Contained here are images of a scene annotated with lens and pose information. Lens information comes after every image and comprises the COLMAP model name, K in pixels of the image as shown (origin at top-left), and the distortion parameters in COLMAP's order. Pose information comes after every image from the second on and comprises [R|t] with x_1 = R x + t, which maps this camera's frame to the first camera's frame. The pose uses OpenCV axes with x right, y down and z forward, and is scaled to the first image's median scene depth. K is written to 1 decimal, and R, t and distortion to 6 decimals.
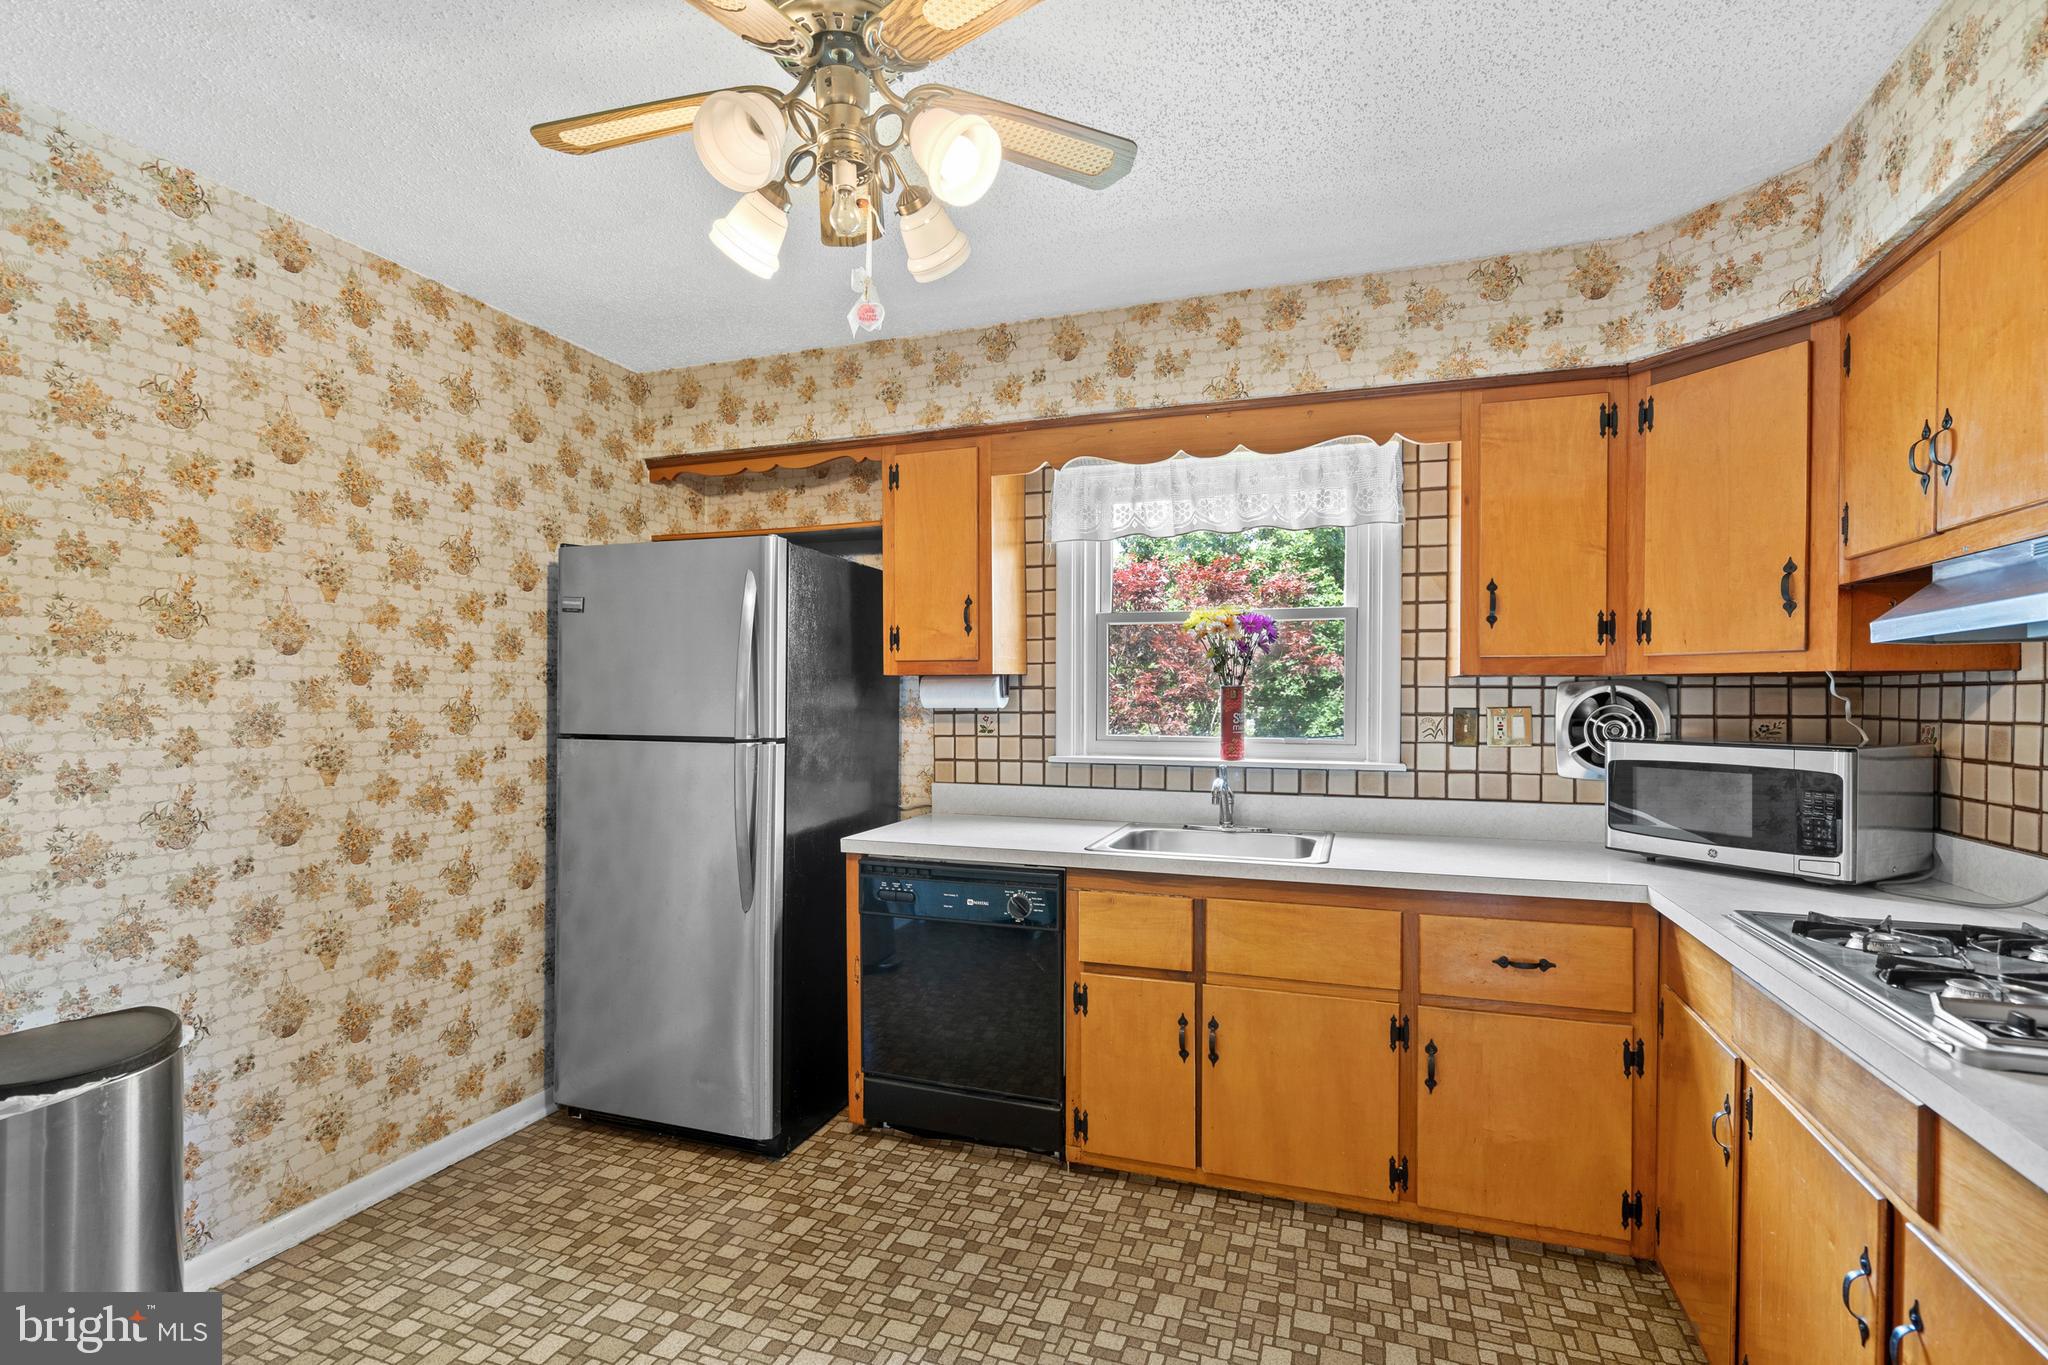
lens RADIAL K [[950.2, 0, 1014.8], [0, 950.2, 704.1], [0, 0, 1]] dist [0.003498, 0.000399]
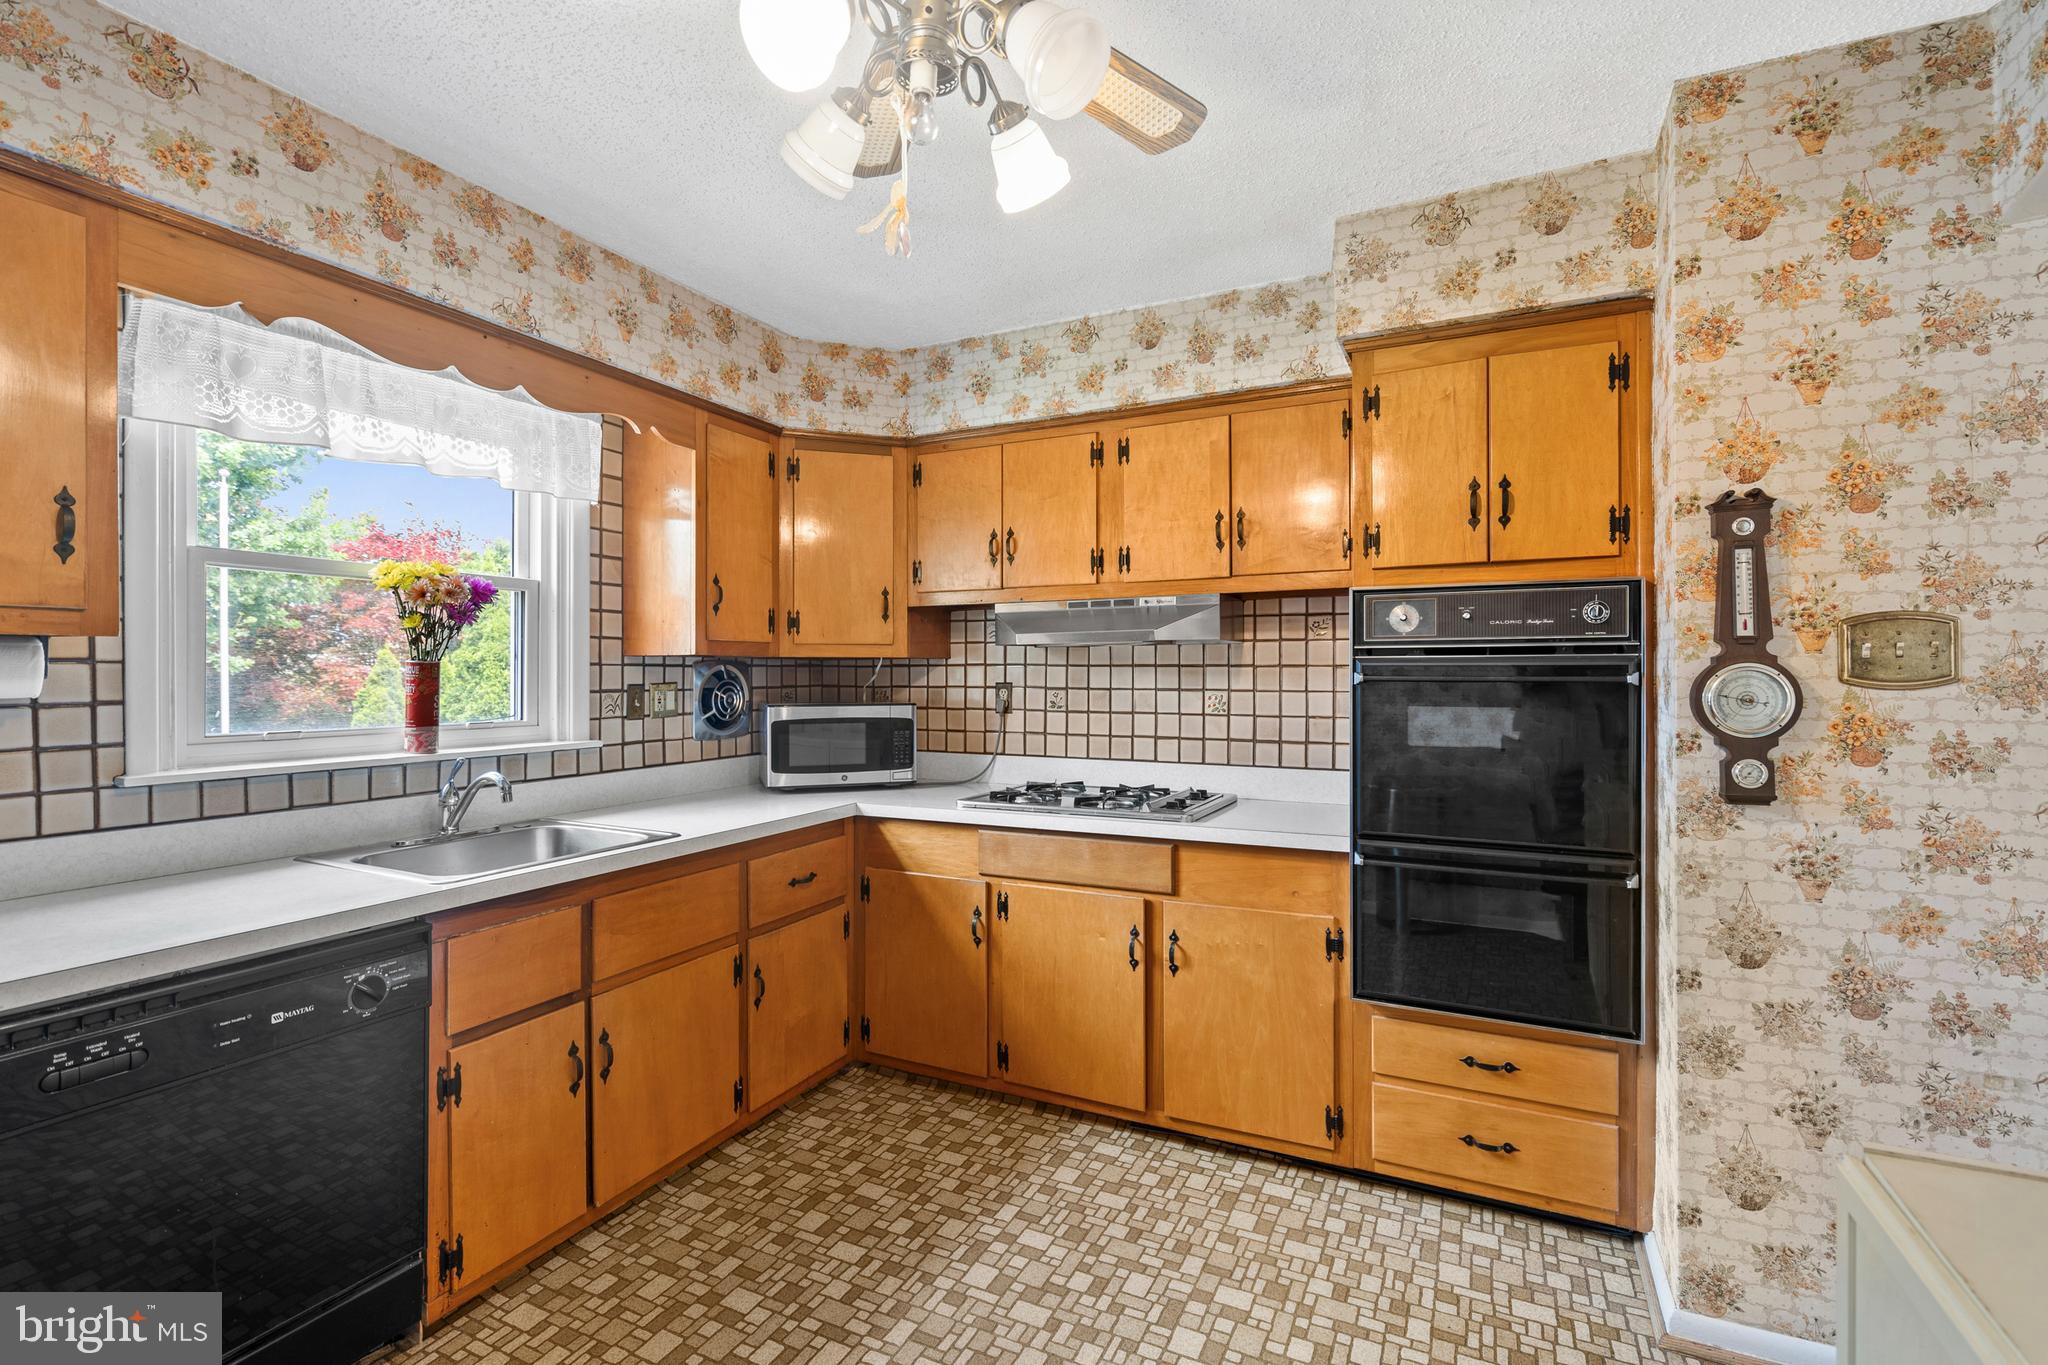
lens RADIAL K [[950.2, 0, 1013.7], [0, 950.2, 676.3], [0, 0, 1]] dist [0.003498, 0.000399]
pose [[0.113373, -0.004960, 0.993540, -0.644445], [0.012015, 0.999921, 0.003621, -0.004400], [-0.993480, 0.011527, 0.113424, 0.507859]]
